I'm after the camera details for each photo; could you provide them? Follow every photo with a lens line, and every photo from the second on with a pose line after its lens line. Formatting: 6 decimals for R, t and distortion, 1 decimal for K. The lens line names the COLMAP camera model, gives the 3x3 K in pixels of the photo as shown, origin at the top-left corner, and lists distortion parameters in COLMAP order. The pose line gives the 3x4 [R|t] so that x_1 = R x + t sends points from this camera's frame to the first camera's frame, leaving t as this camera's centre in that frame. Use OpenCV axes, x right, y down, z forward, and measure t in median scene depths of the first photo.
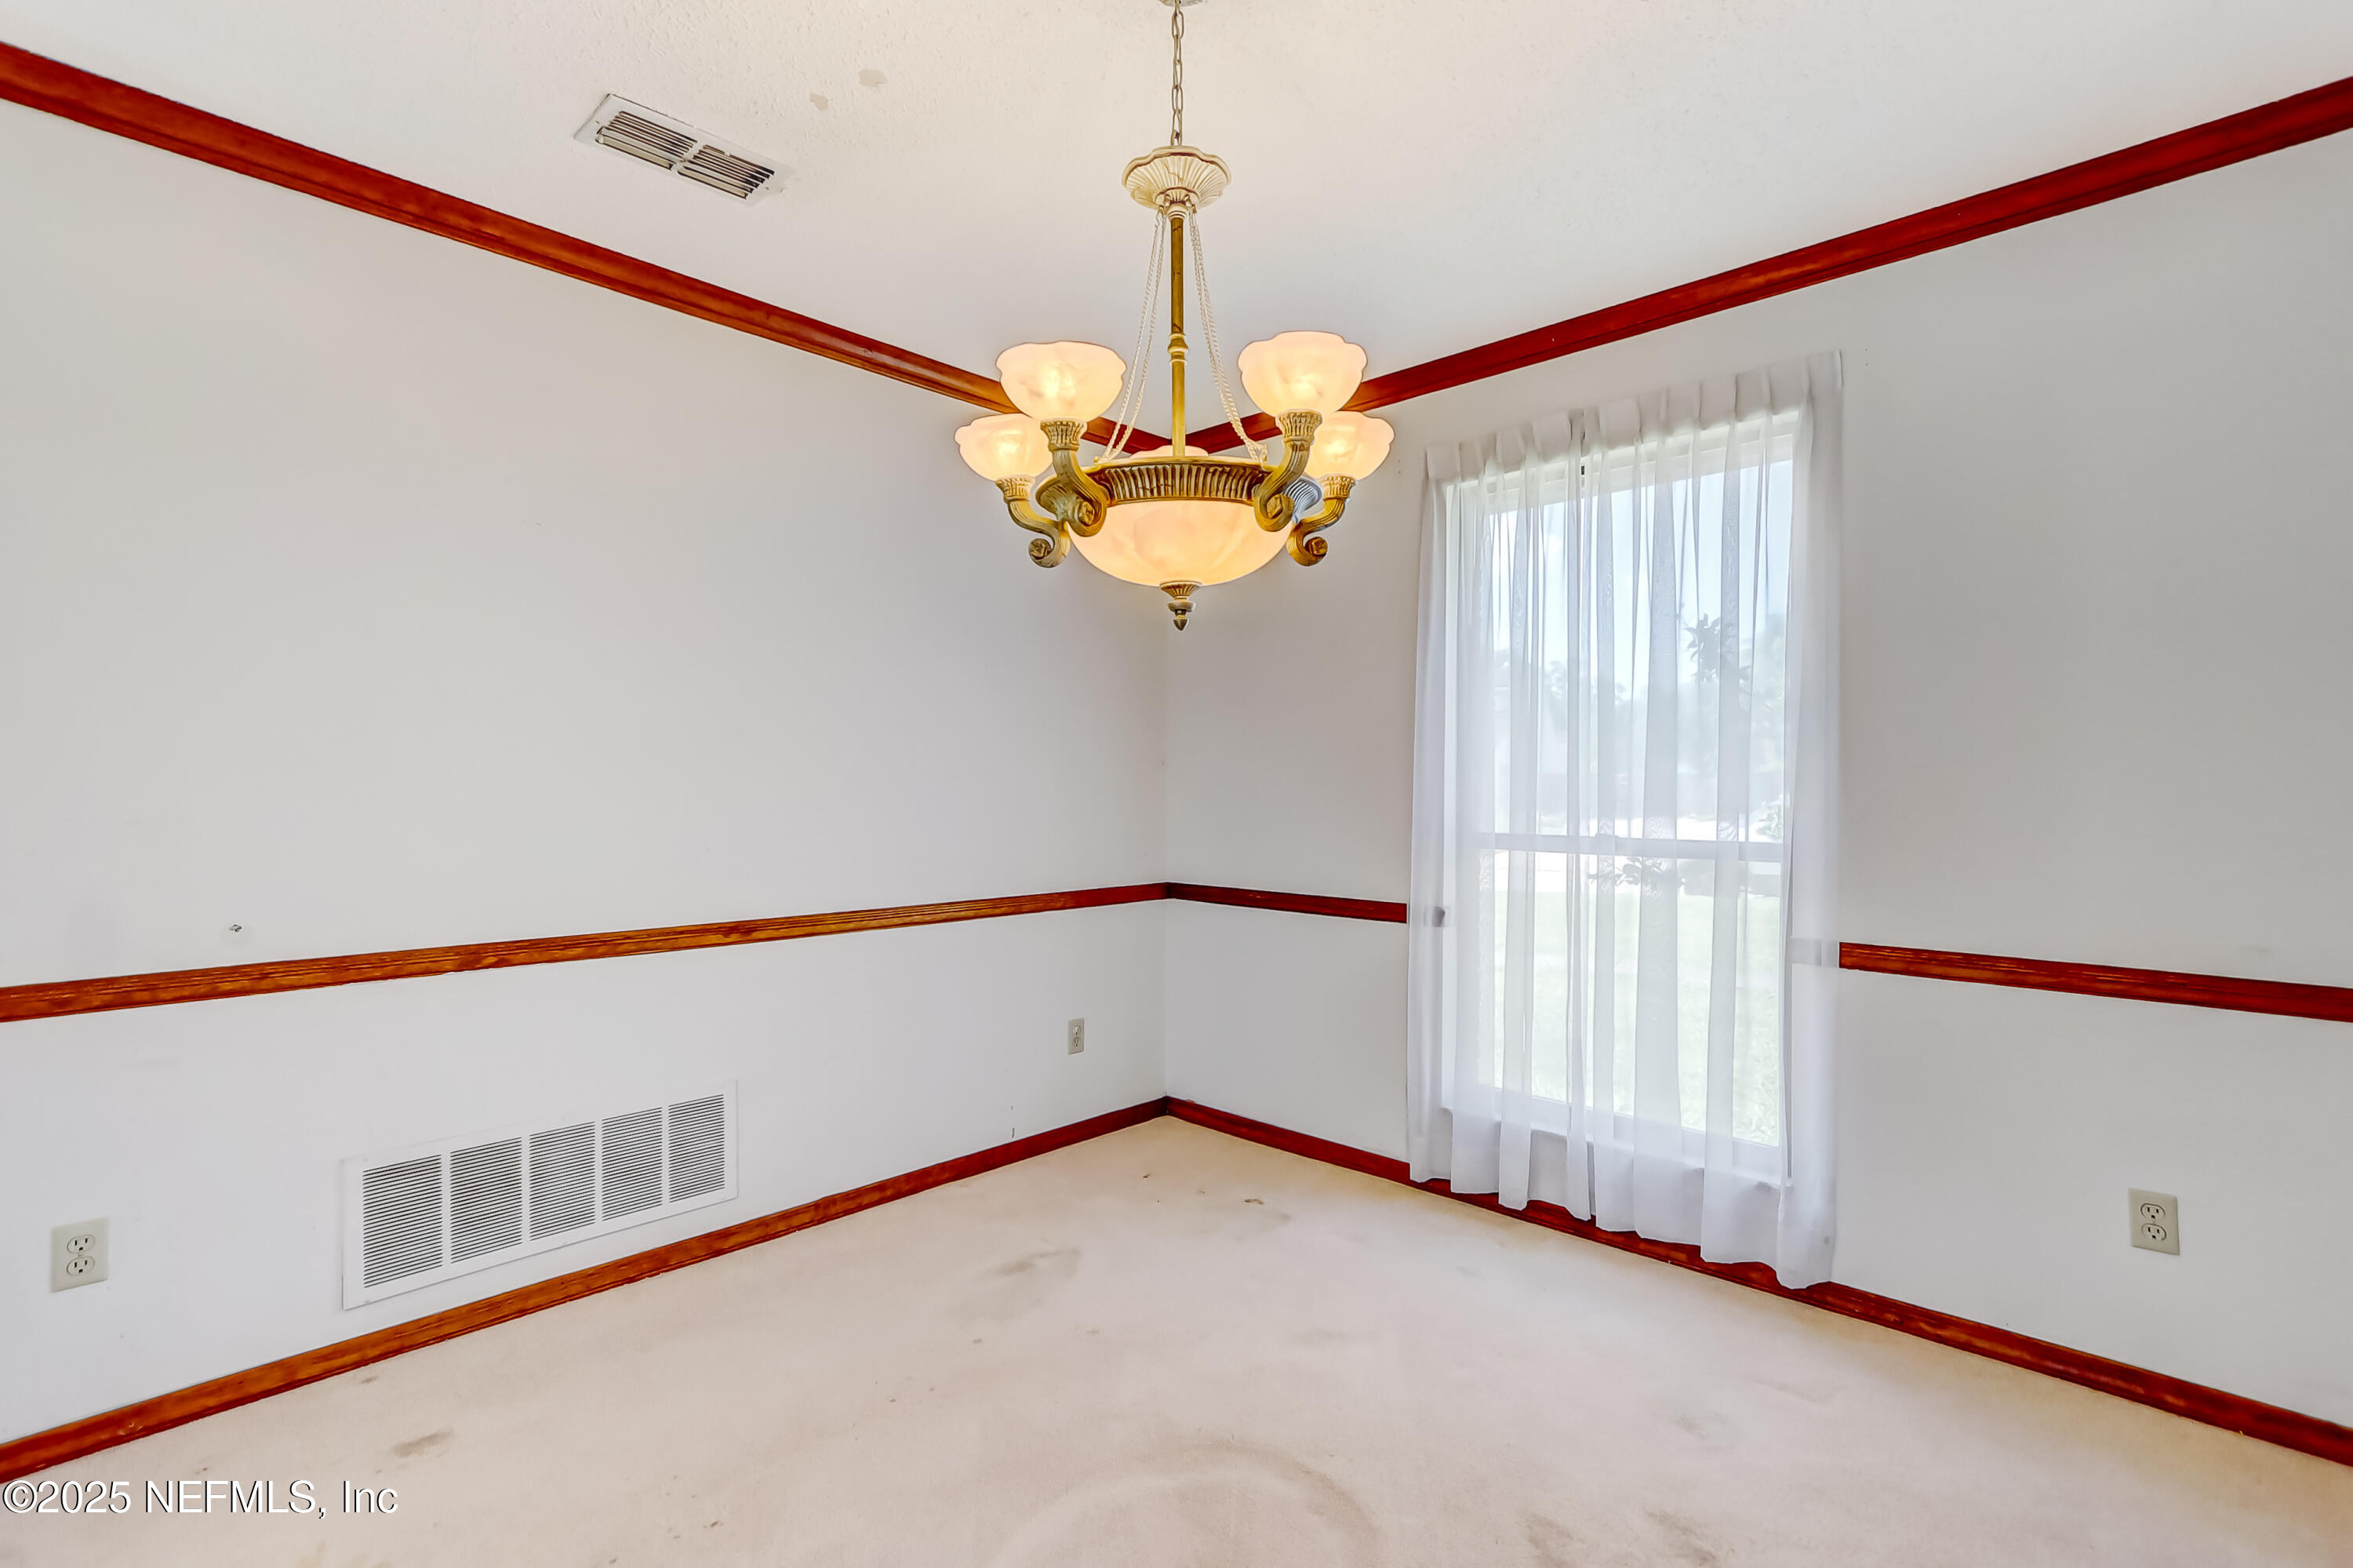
lens RADIAL K [[1088.6, 0, 1164.5], [0, 1088.6, 793.1], [0, 0, 1]] dist [-0.001615, 0.007442]
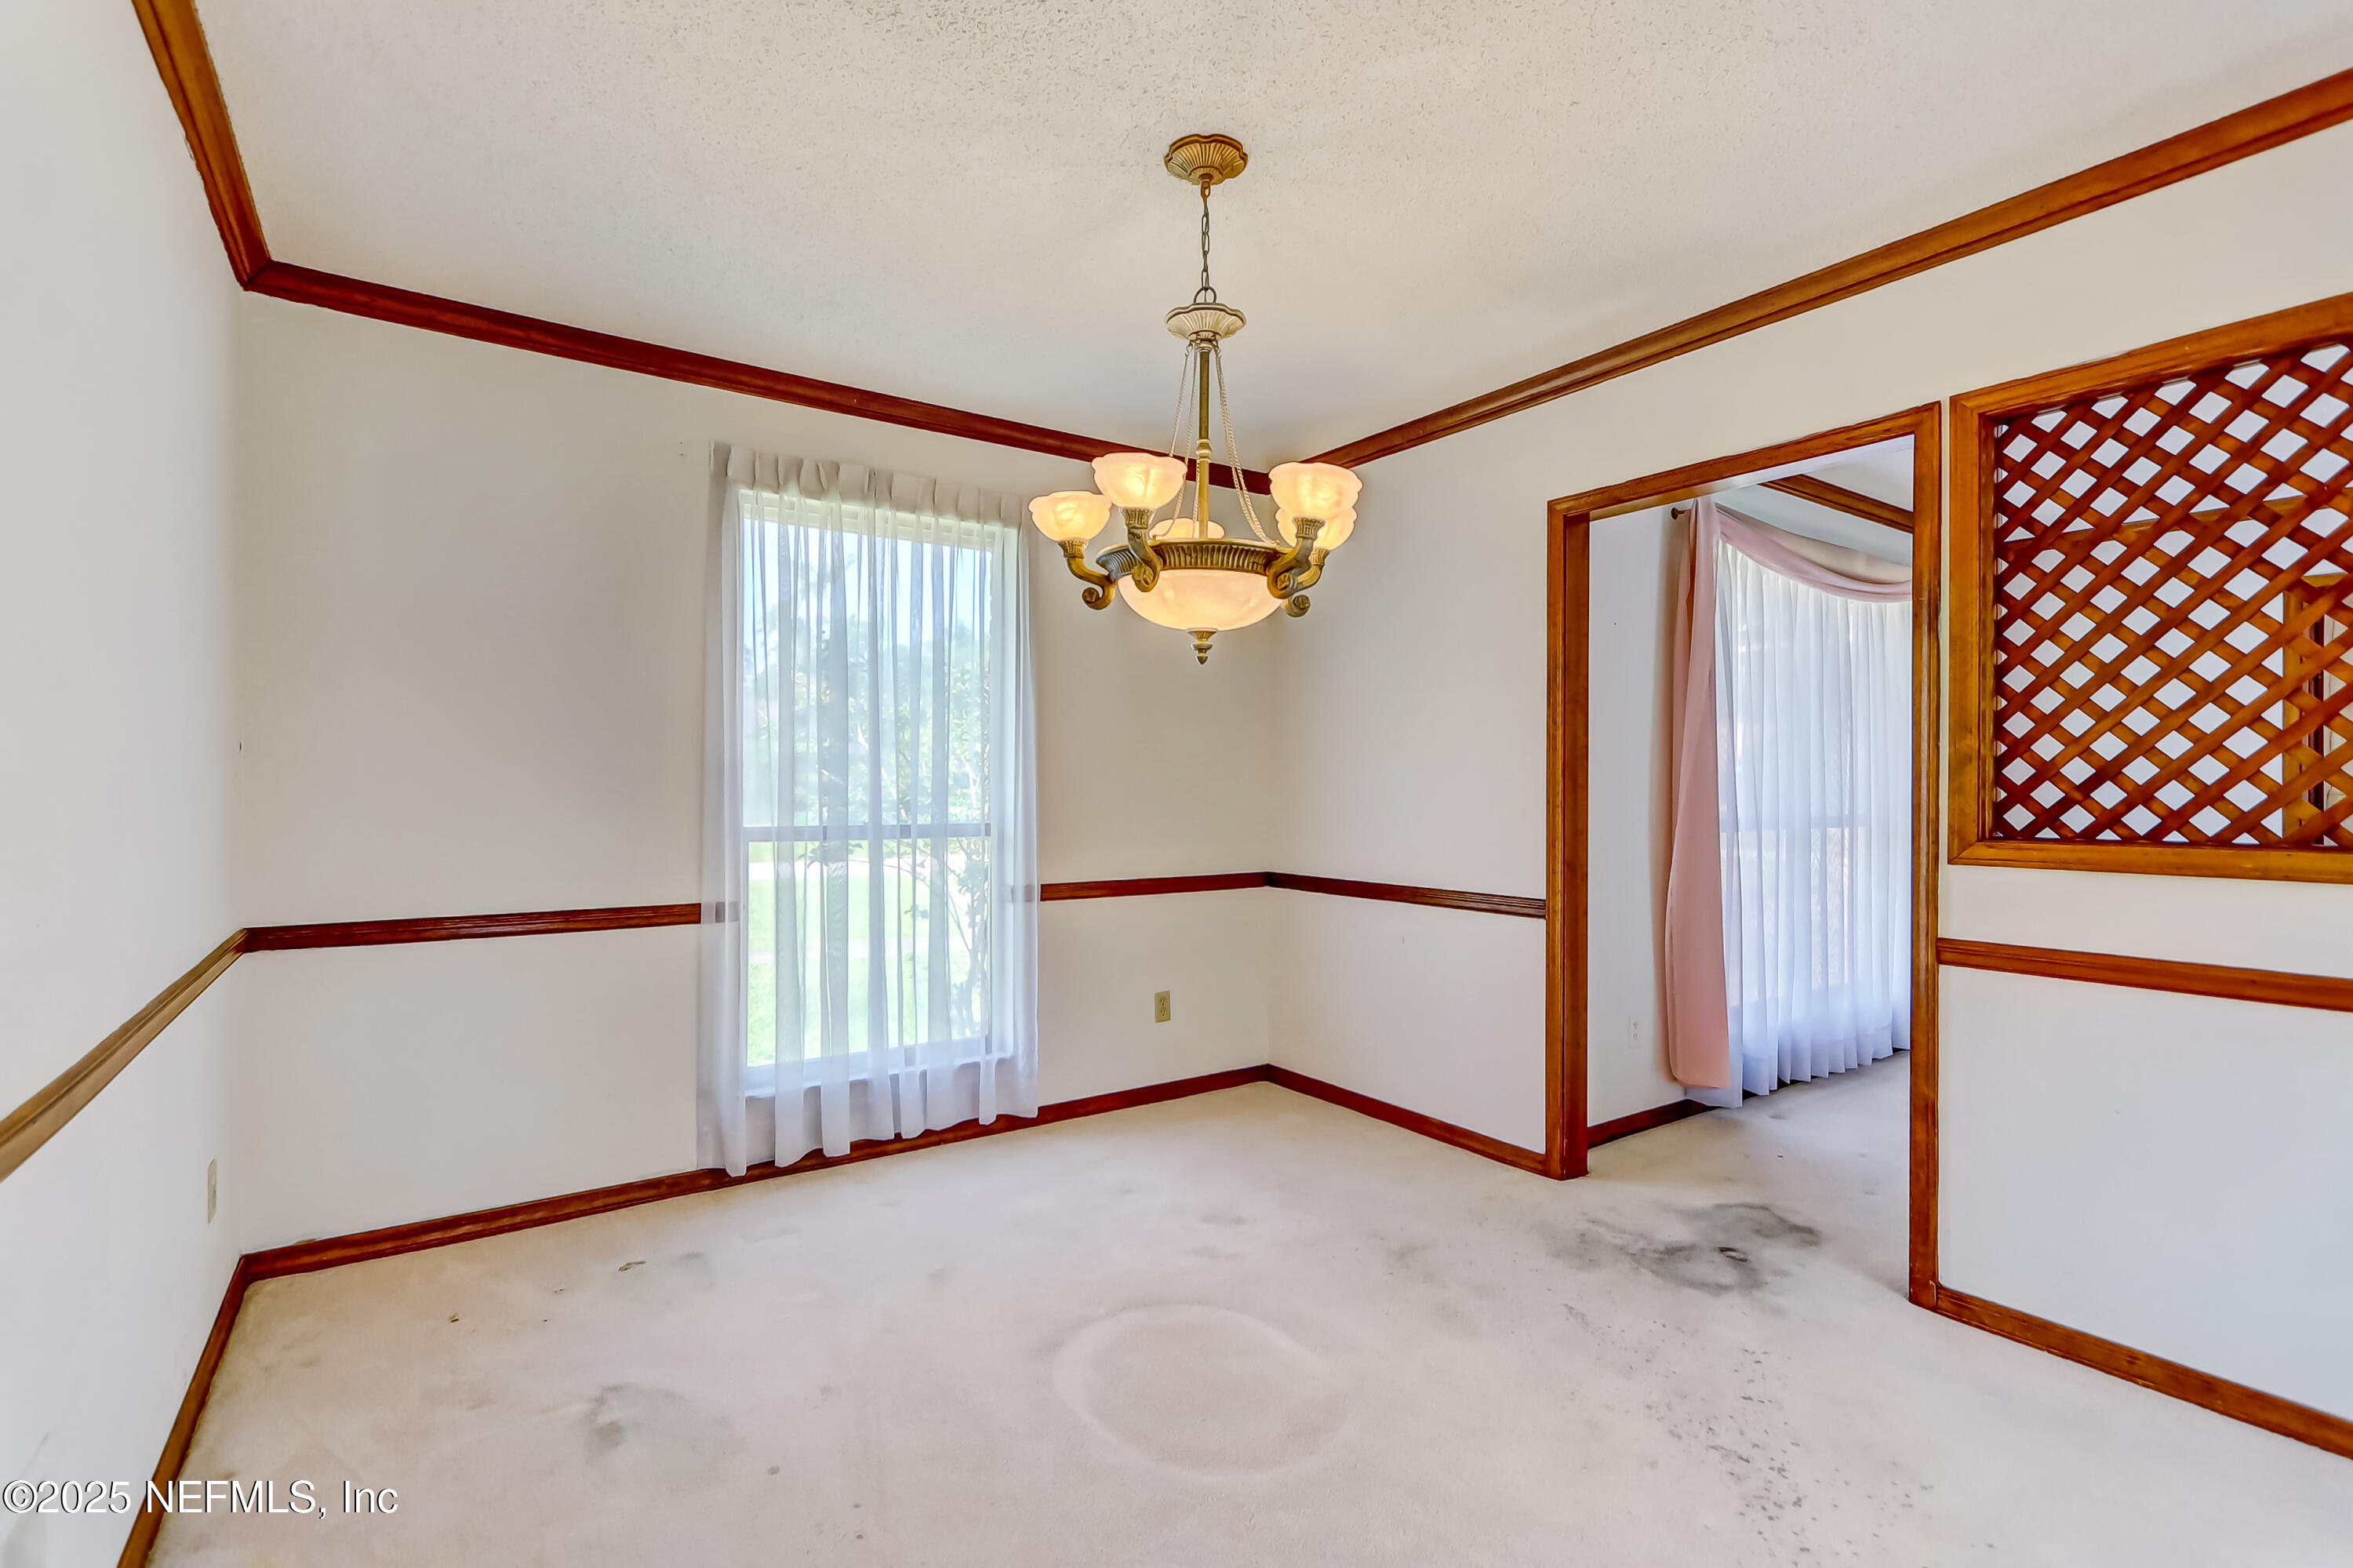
lens RADIAL K [[1068.0, 0, 1160.4], [0, 1068.0, 771.6], [0, 0, 1]] dist [0.013618, -0.000035]
pose [[0.221411, 0.010118, 0.975128, -0.732497], [0.004360, 0.999926, -0.011365, -0.003246], [-0.975171, 0.006767, 0.221351, 0.450543]]
